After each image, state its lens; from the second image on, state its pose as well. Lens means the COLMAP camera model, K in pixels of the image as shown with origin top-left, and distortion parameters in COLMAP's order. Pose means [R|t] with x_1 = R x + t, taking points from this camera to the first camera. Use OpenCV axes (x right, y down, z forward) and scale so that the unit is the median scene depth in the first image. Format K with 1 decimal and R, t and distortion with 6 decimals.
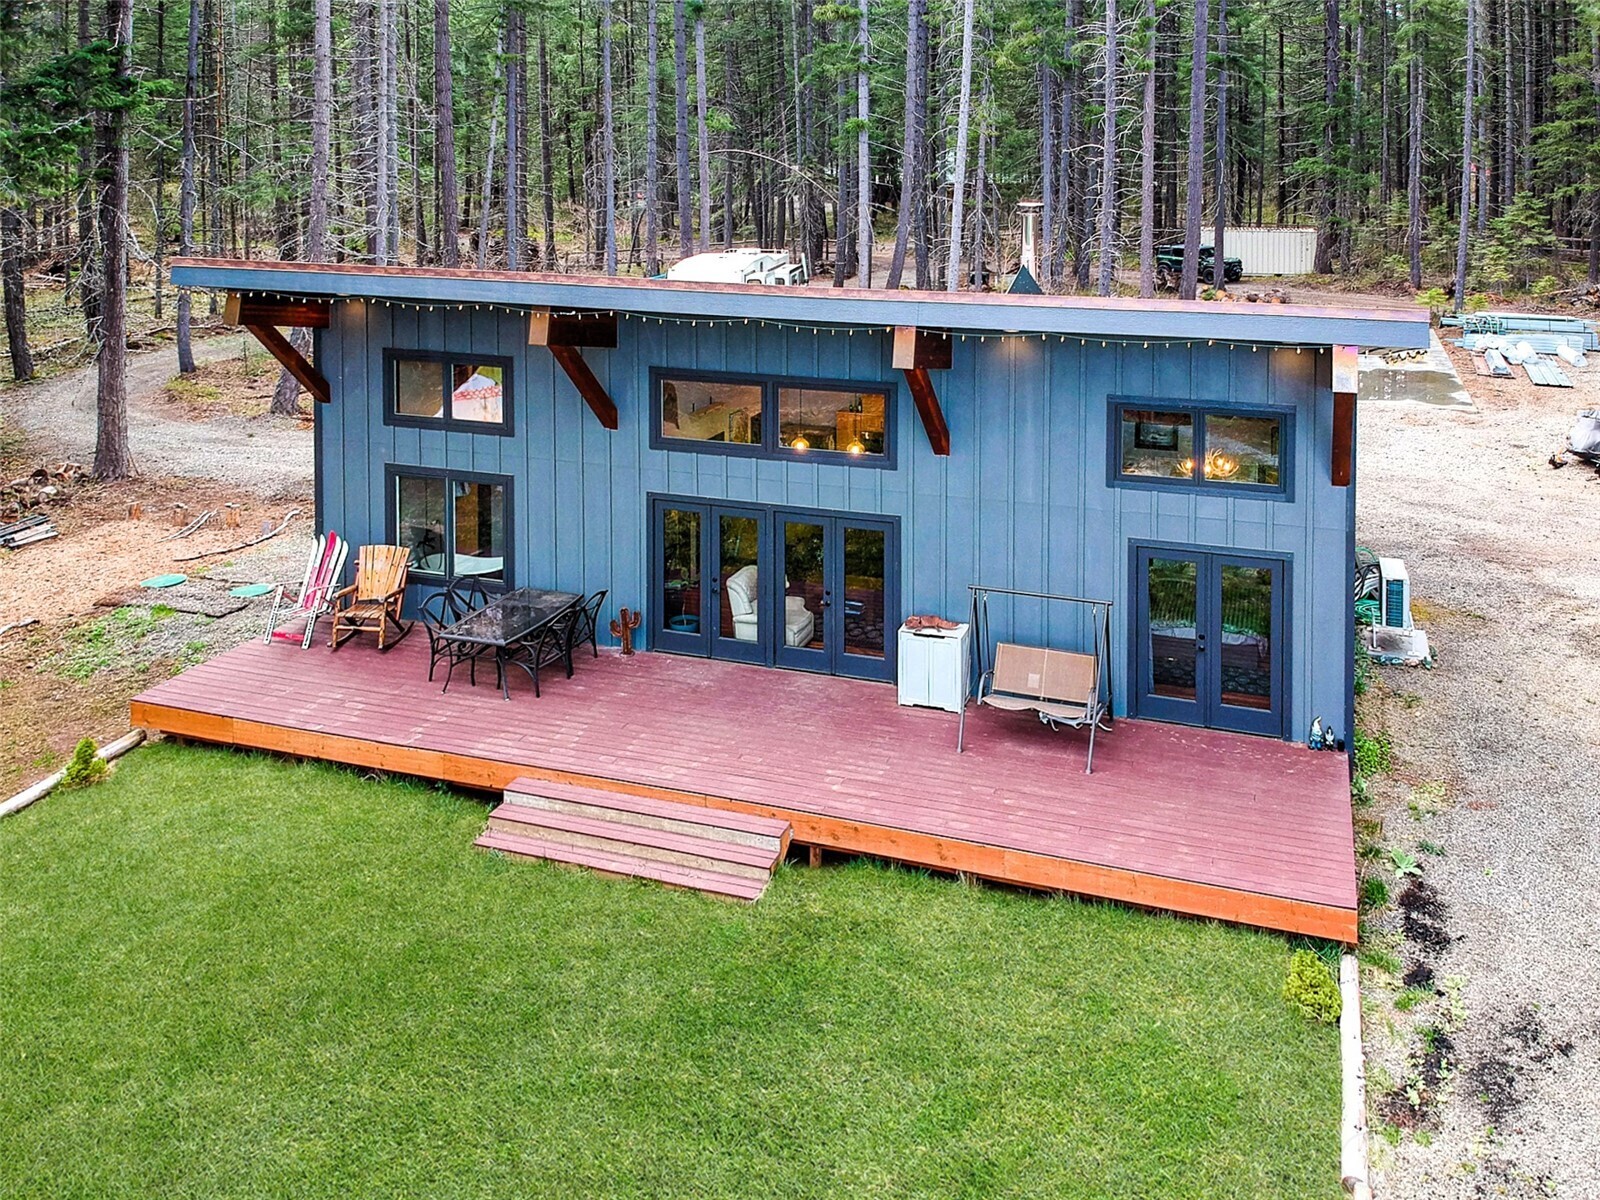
lens RADIAL K [[1149.5, 0, 836.7], [0, 1149.5, 446.9], [0, 0, 1]] dist [0.003096, -0.000233]
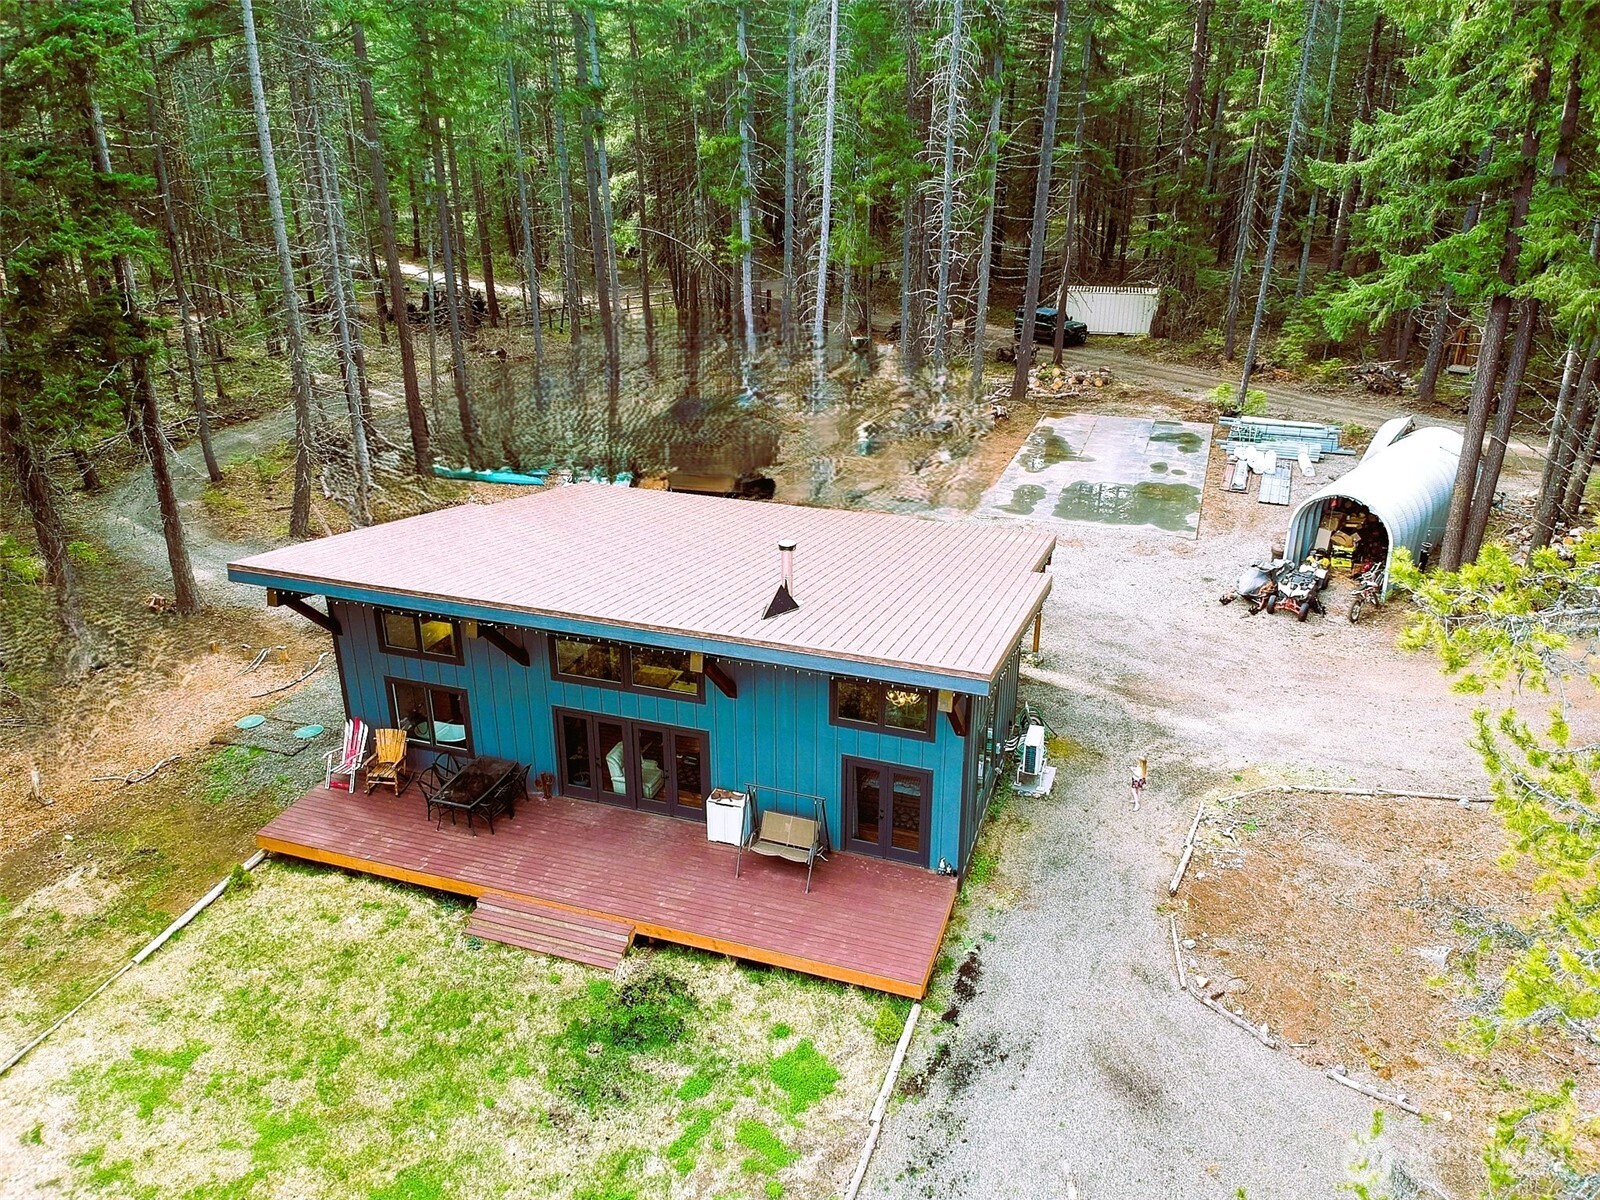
lens RADIAL K [[1149.5, 0, 837.5], [0, 1149.5, 621.1], [0, 0, 1]] dist [0.003096, -0.000233]
pose [[0.999894, 0.014540, -0.000609, 0.239275], [-0.013262, 0.927622, 0.373285, -0.699925], [0.005992, -0.373238, 0.927716, -0.446451]]
